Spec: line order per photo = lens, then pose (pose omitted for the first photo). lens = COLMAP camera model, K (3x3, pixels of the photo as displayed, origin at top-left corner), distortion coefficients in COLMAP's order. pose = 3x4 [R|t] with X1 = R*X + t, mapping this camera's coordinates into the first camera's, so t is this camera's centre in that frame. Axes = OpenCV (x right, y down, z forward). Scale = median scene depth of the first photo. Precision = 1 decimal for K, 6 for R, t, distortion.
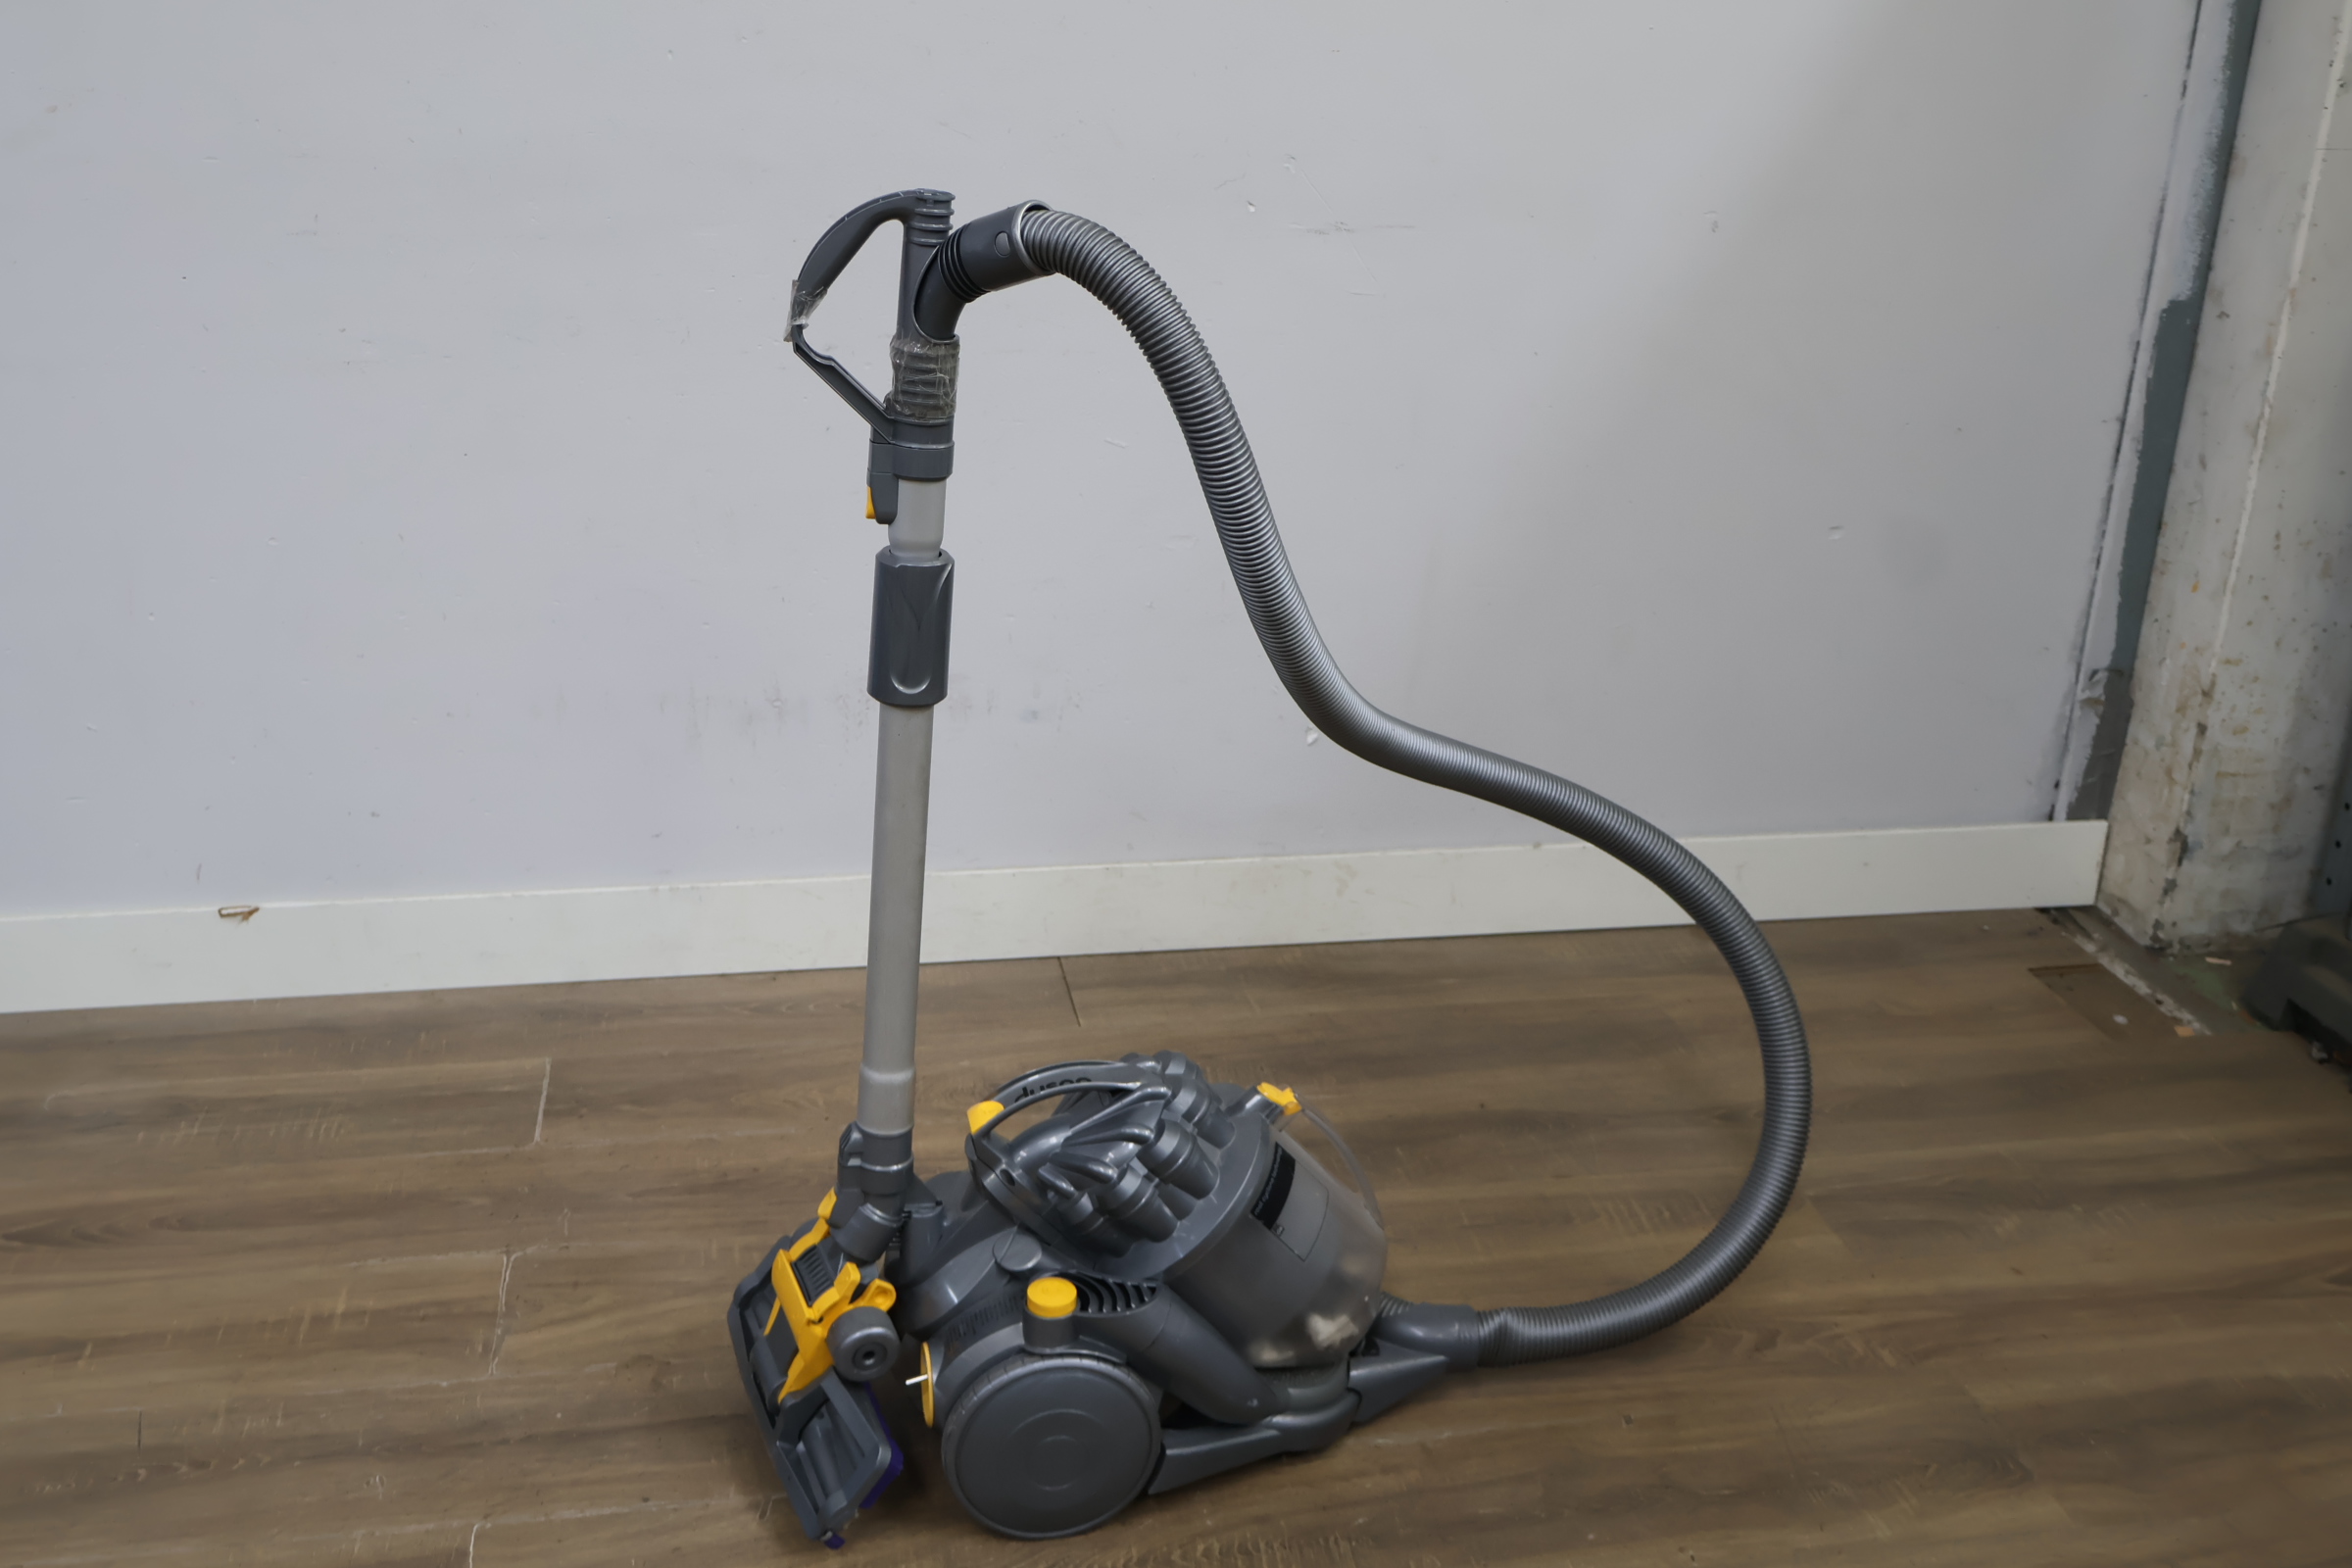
lens RADIAL K [[2165.9, 0, 1178.6], [0, 2165.9, 801.9], [0, 0, 1]] dist [-0.033164, -0.010386]
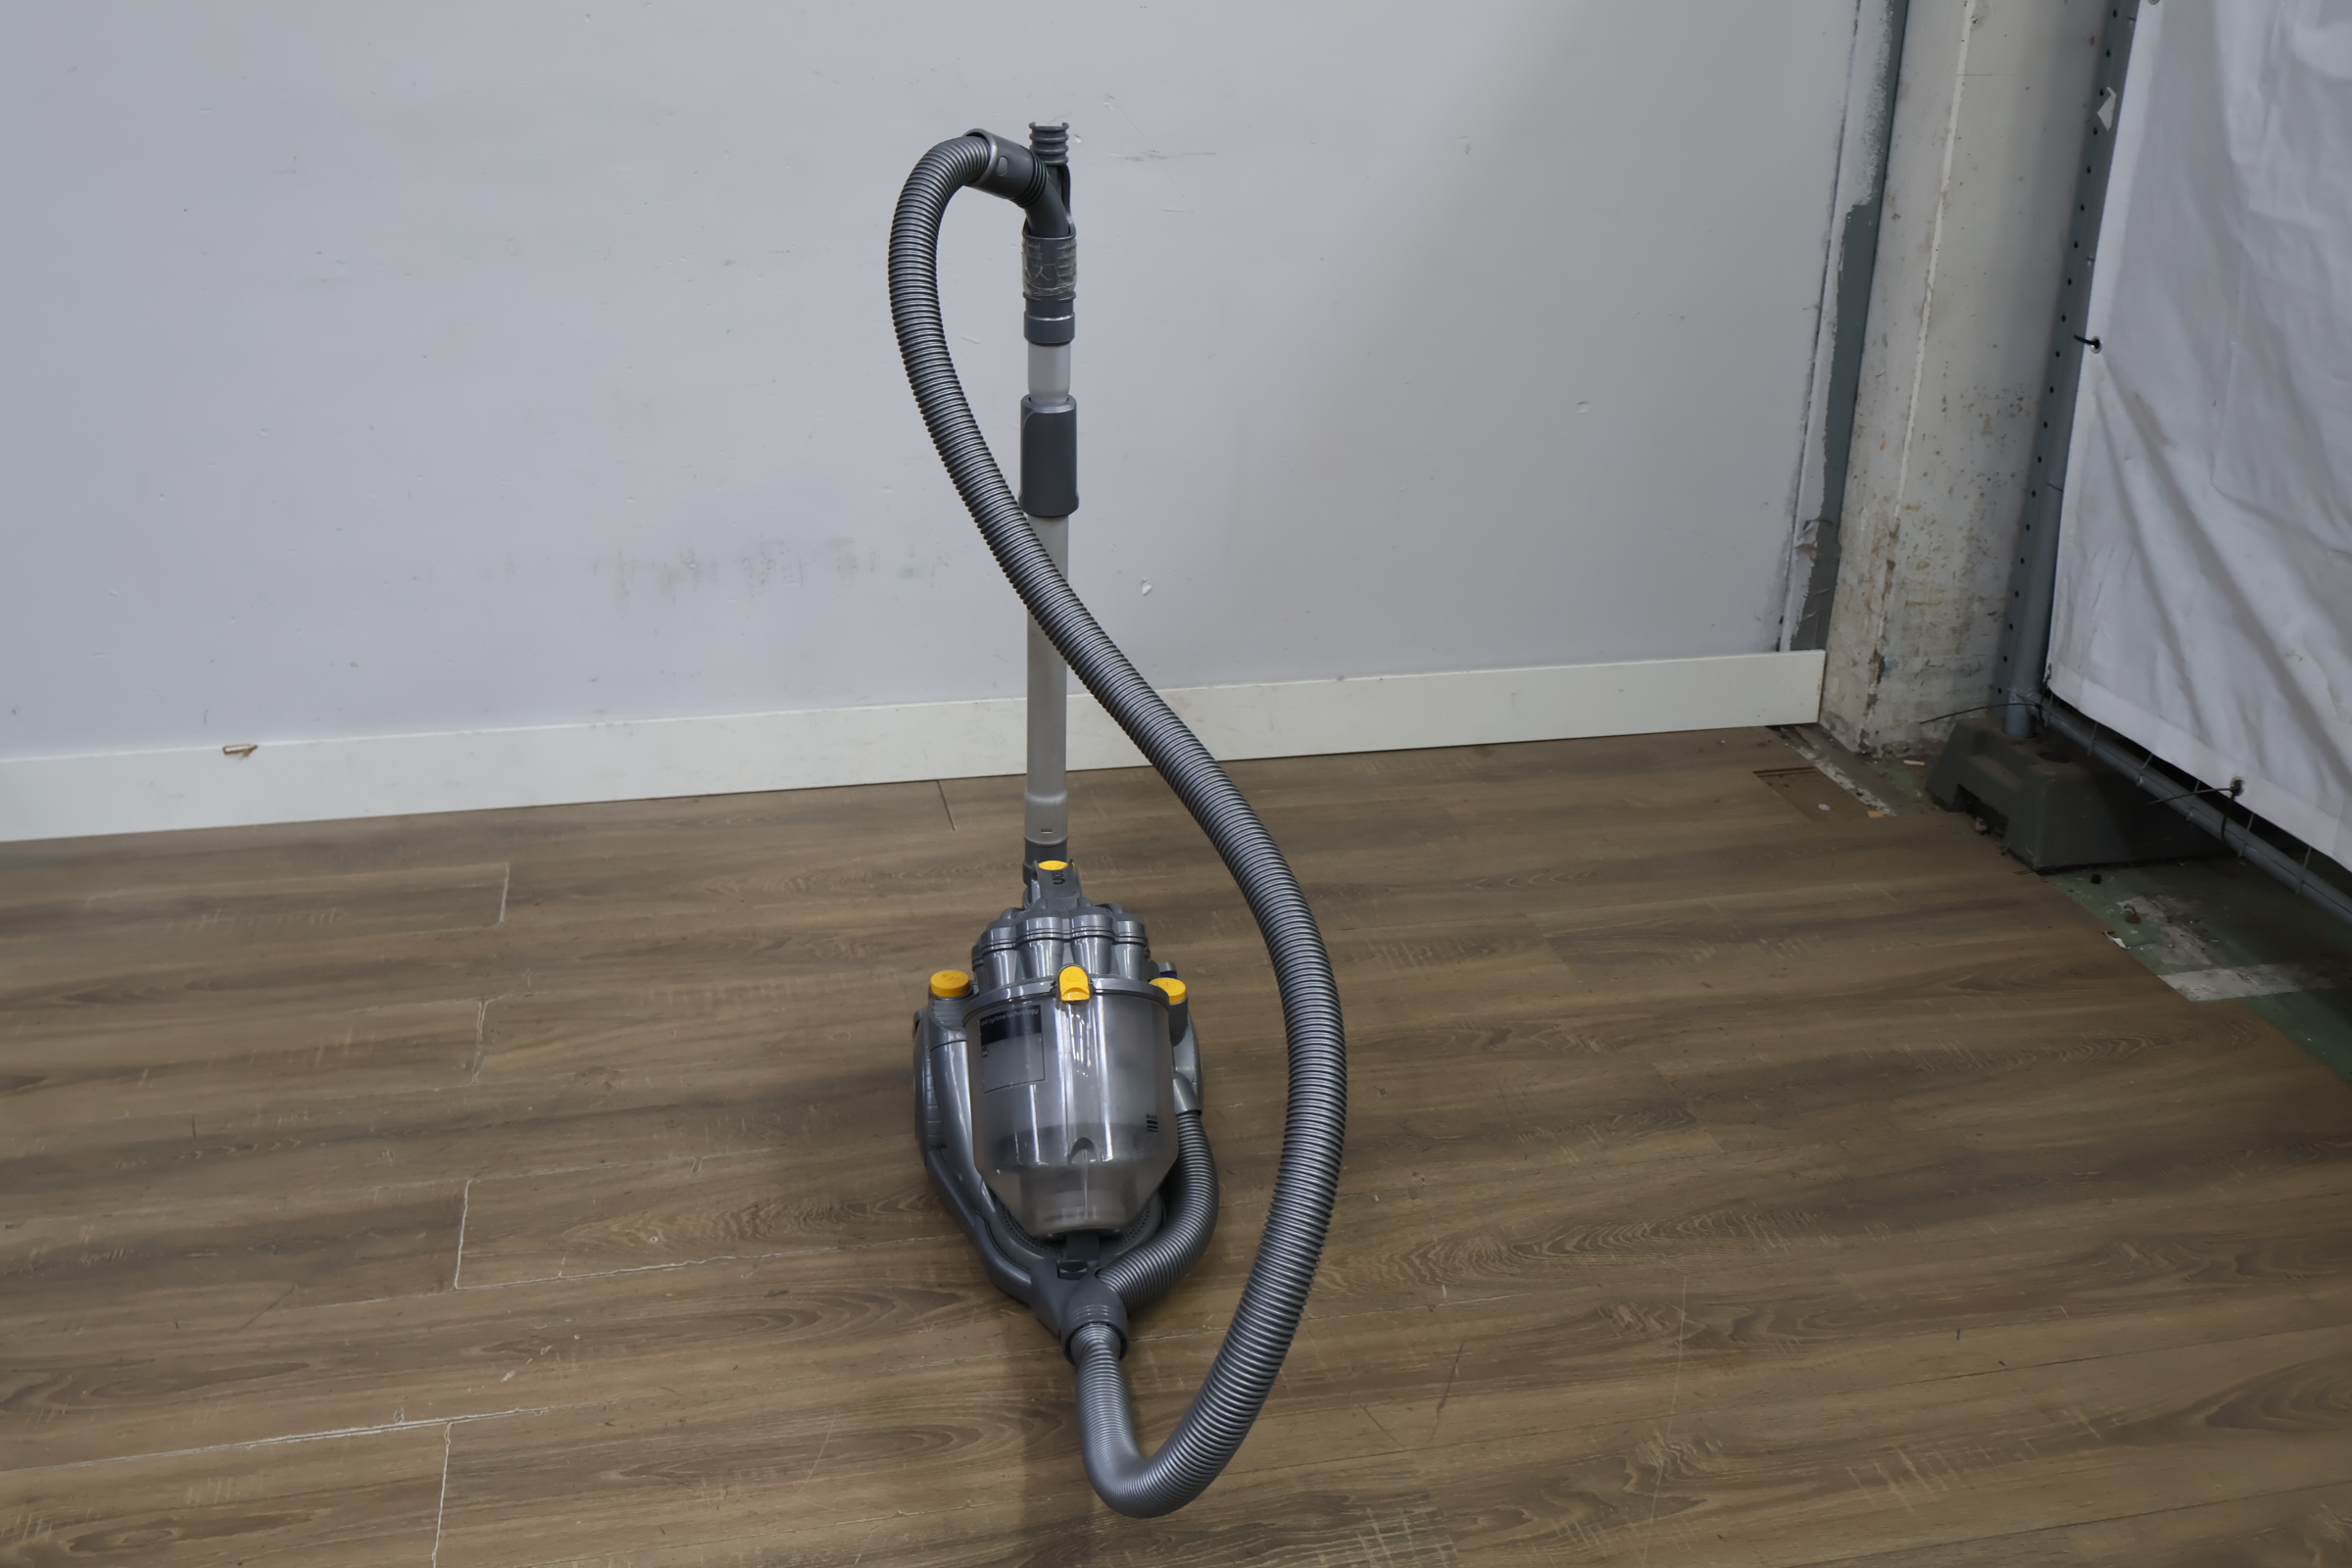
lens RADIAL K [[2145.0, 0, 1170.2], [0, 2145.0, 791.4], [0, 0, 1]] dist [-0.038675, 0.005442]
pose [[0.999197, -0.024385, 0.031796, 0.036851], [0.023815, 0.999551, 0.018176, 0.064372], [-0.032225, -0.017404, 0.999329, -0.187404]]
